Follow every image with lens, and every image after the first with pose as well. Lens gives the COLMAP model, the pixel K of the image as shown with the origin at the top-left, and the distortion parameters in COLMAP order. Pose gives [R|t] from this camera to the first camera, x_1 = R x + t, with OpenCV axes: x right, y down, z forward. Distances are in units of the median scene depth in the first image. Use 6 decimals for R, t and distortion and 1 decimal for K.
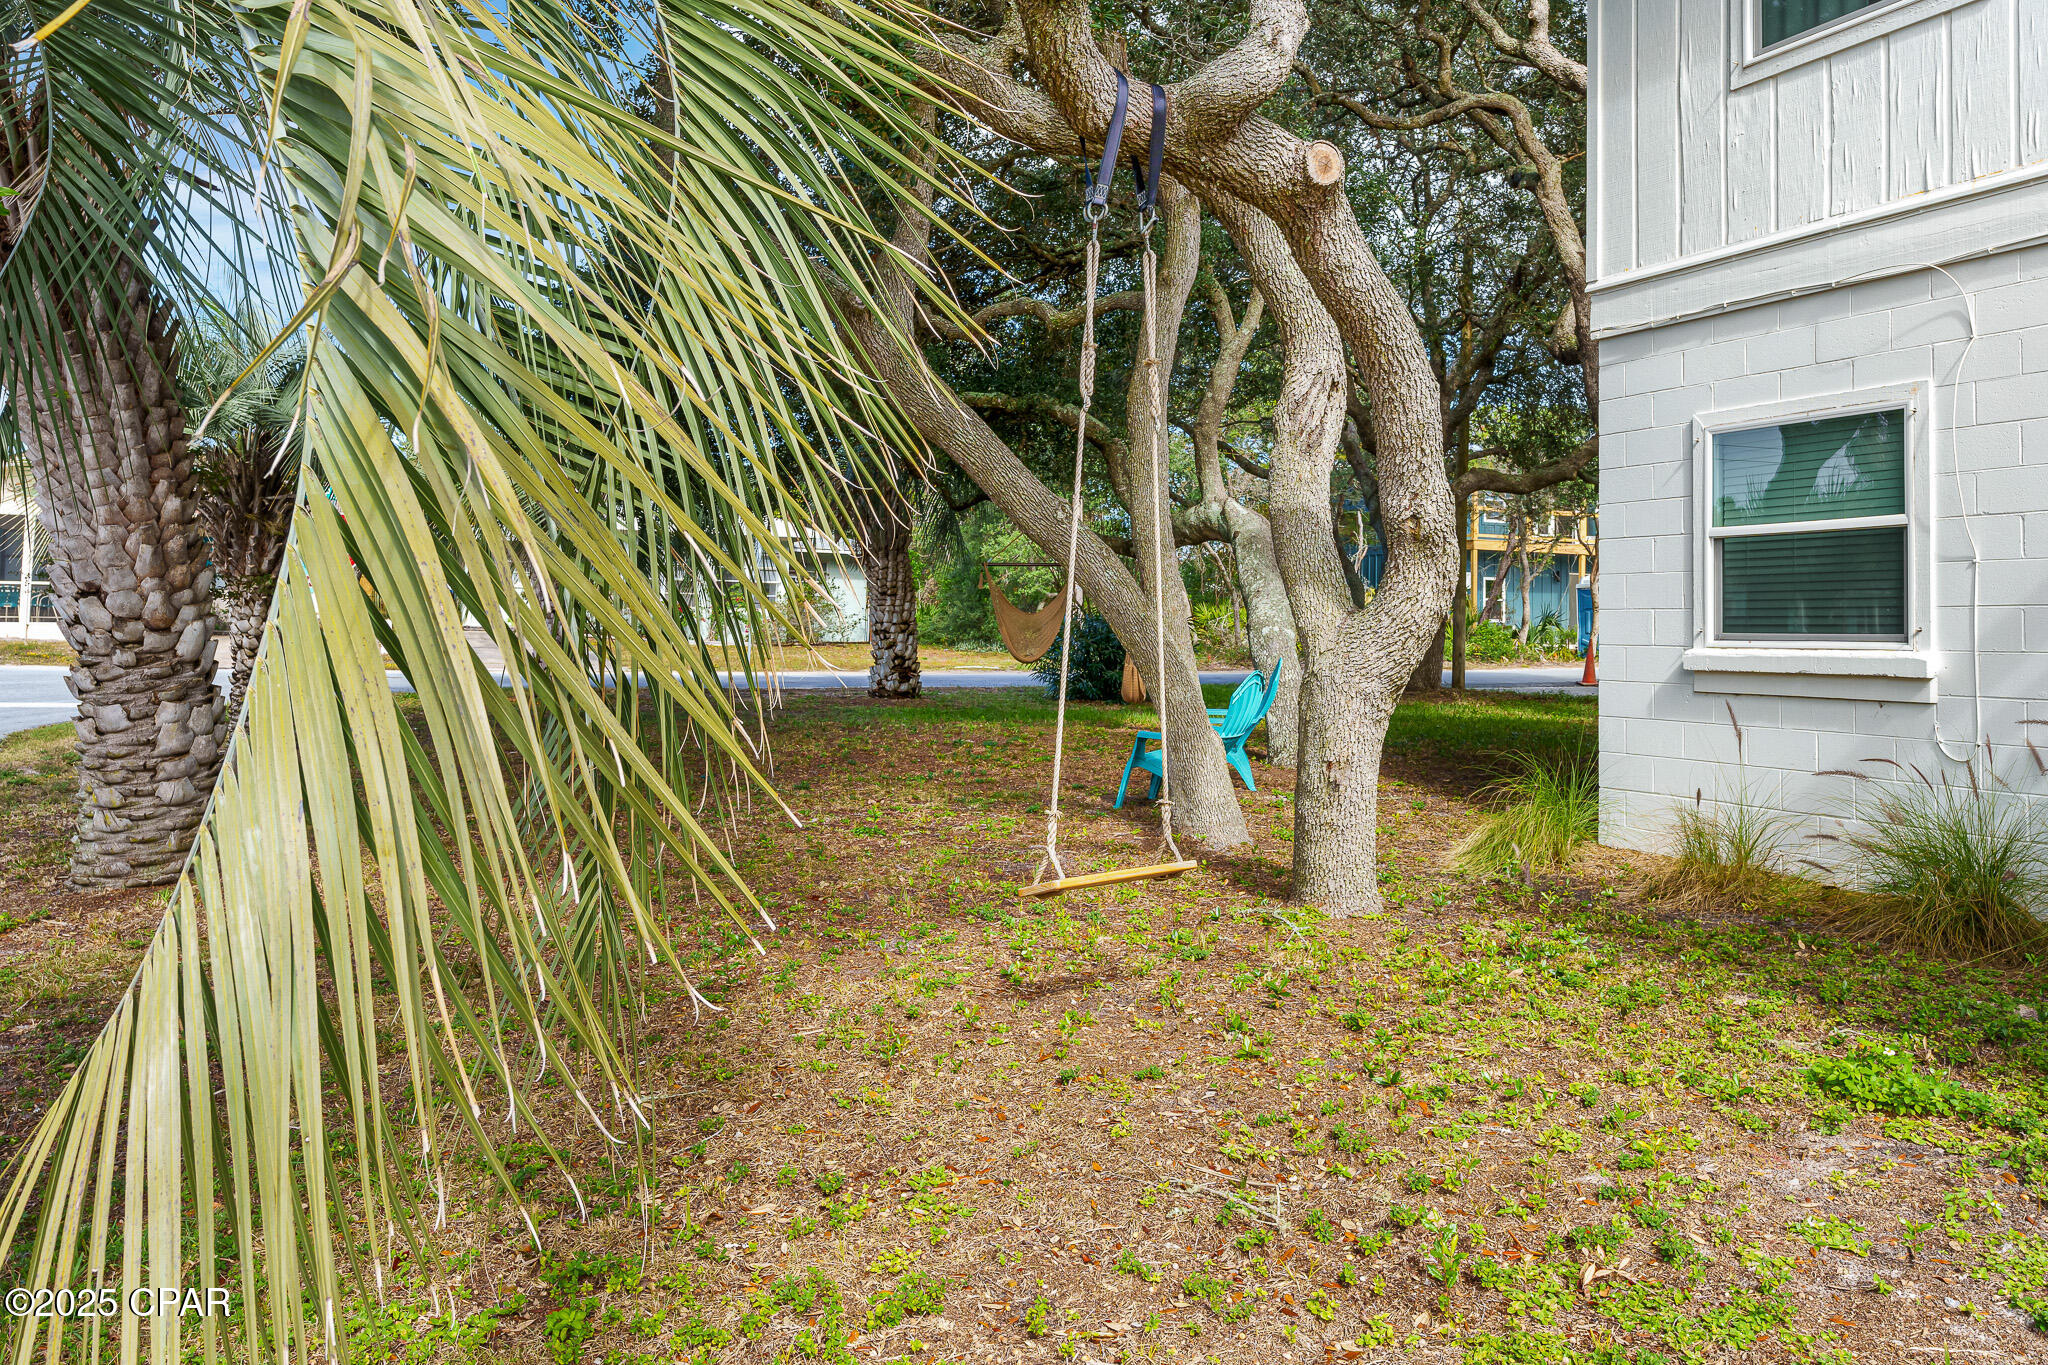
lens RADIAL K [[1533.4, 0, 1024.3], [0, 1533.4, 665.9], [0, 0, 1]] dist [-0.001126, 0.001083]
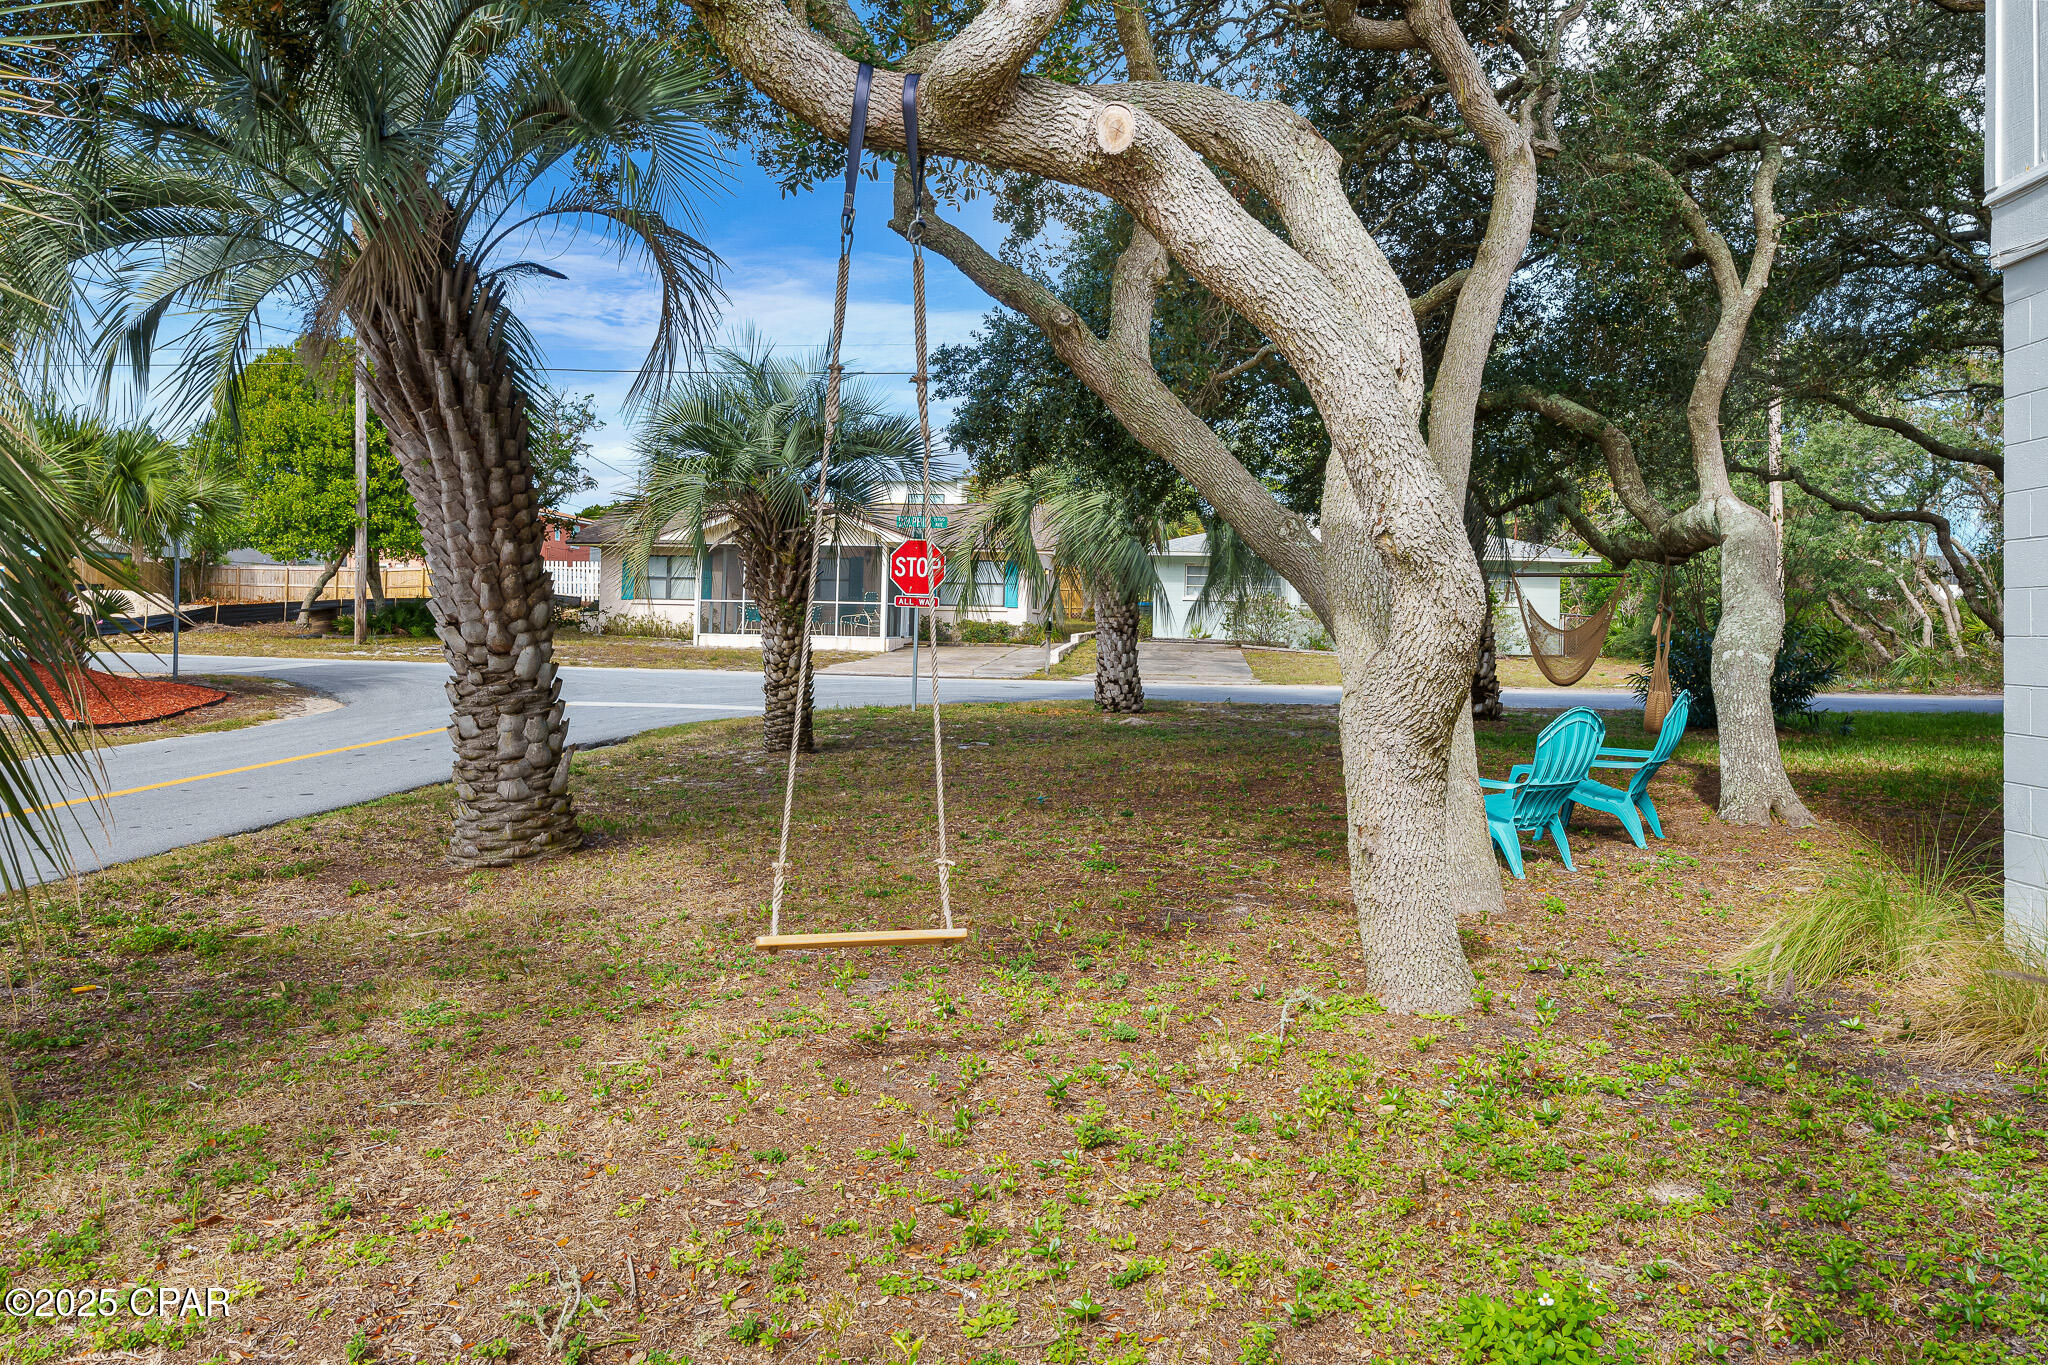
lens RADIAL K [[1542.7, 0, 1024.0], [0, 1542.7, 682.5], [0, 0, 1]] dist [0.001308, 0.000948]
pose [[0.873434, 0.016080, -0.486677, 0.379895], [-0.013557, 0.999870, 0.008706, -0.017253], [0.486754, -0.001007, 0.873538, 0.148135]]
